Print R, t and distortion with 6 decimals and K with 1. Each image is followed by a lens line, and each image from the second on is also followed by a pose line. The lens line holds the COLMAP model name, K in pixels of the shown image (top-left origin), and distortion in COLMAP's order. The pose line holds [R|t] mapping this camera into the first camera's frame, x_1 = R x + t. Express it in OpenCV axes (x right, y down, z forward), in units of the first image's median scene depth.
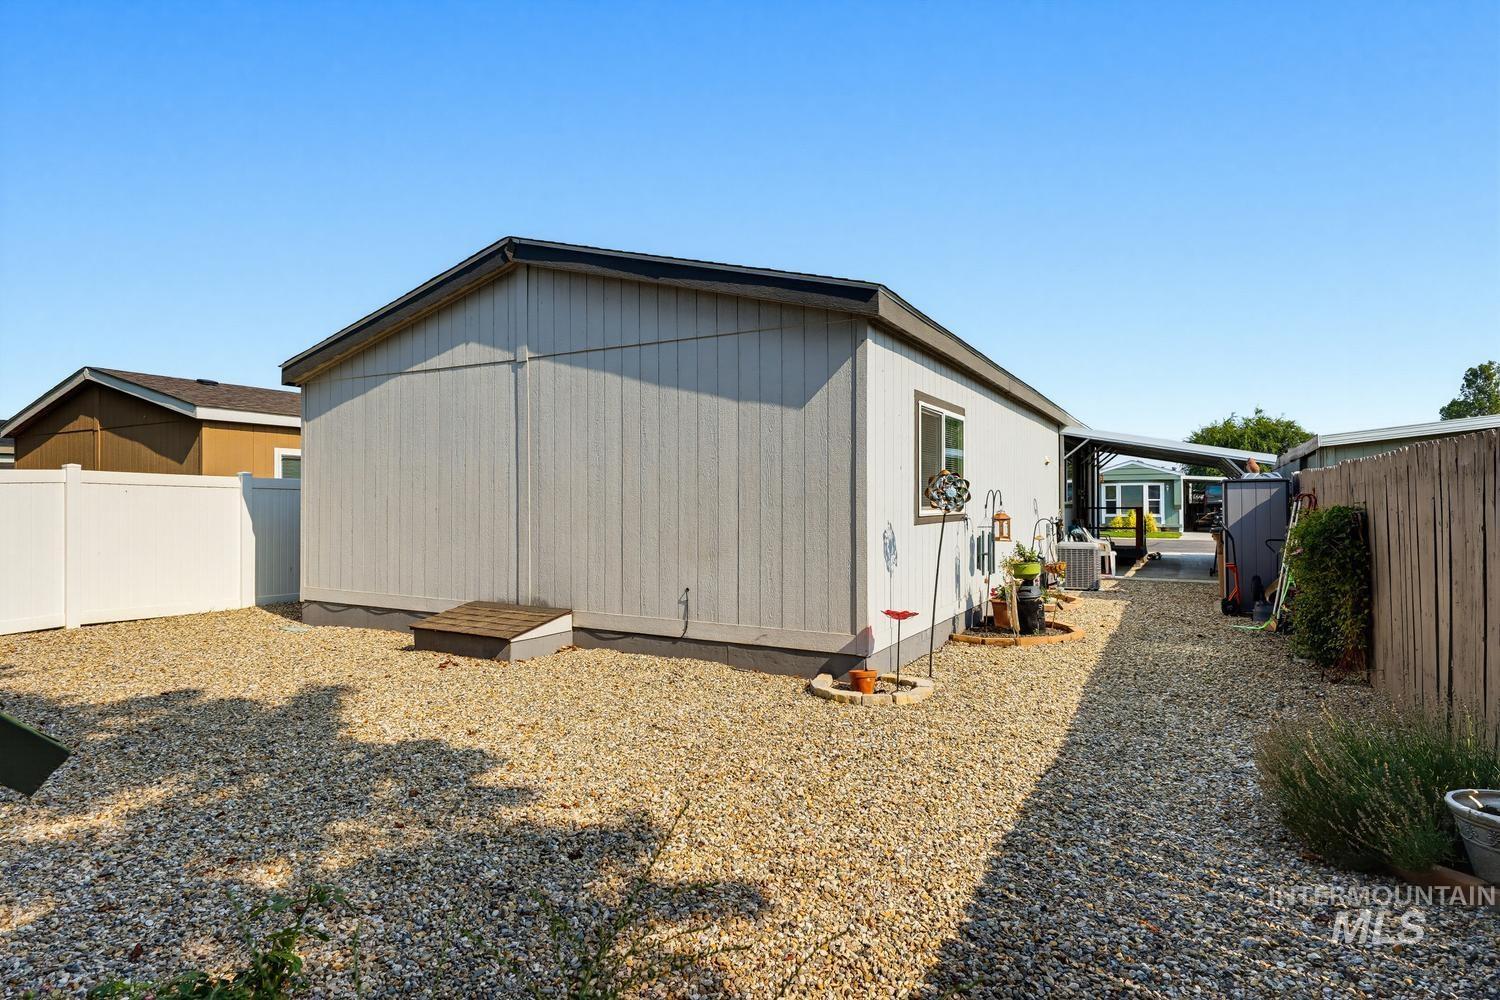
lens RADIAL K [[799.0, 0, 749.7], [0, 799.0, 494.4], [0, 0, 1]] dist [0.000978, -0.001202]
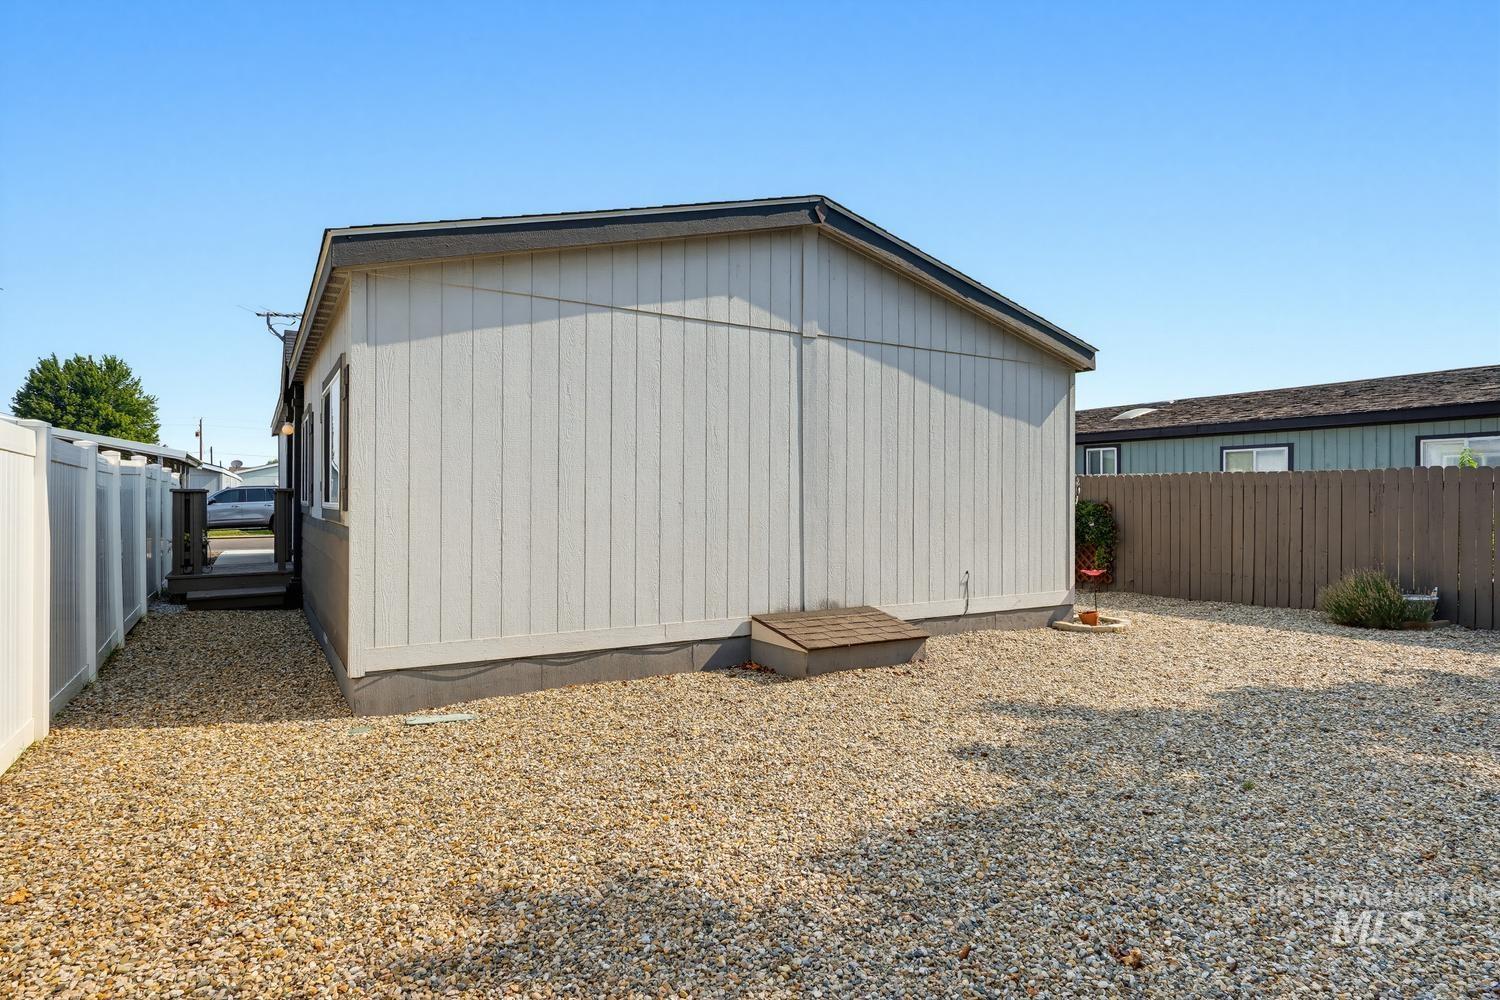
lens RADIAL K [[799.0, 0, 749.7], [0, 799.0, 494.4], [0, 0, 1]] dist [0.000978, -0.001202]
pose [[0.504832, 0.003443, 0.863211, -1.097399], [-0.015121, 0.999874, 0.004855, 0.005276], [-0.863085, -0.015504, 0.504821, 0.613487]]
